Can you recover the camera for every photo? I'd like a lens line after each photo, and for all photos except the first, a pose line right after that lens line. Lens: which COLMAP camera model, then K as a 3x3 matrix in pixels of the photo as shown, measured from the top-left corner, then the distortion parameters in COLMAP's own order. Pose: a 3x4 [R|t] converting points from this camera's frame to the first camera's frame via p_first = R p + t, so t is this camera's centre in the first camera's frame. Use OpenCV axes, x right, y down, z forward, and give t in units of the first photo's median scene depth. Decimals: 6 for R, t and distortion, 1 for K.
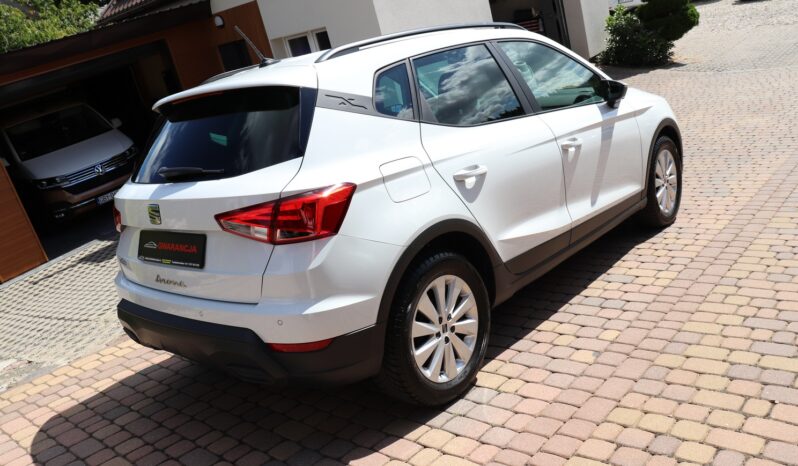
lens RADIAL K [[659.8, 0, 399.9], [0, 659.8, 235.5], [0, 0, 1]] dist [-0.173084, 0.120440]
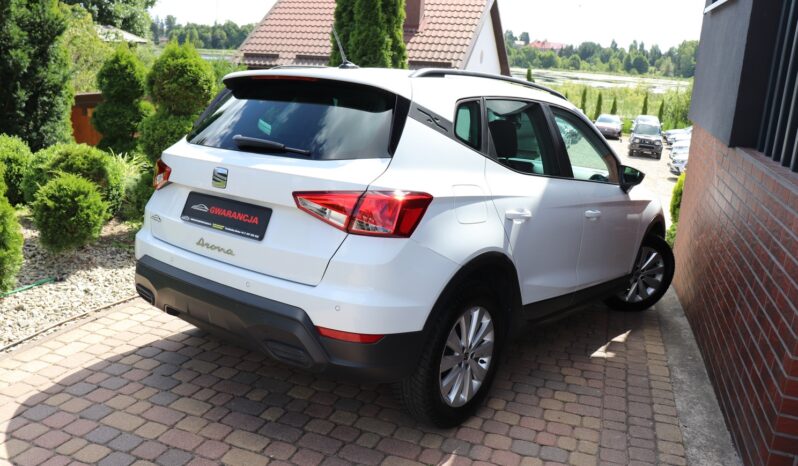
lens RADIAL K [[659.8, 0, 399.0], [0, 659.8, 231.2], [0, 0, 1]] dist [-0.173084, 0.120440]
pose [[0.966066, 0.234584, 0.108108, -0.207834], [-0.225179, 0.969924, -0.092421, 0.080779], [-0.126537, 0.064941, 0.989834, -0.029718]]
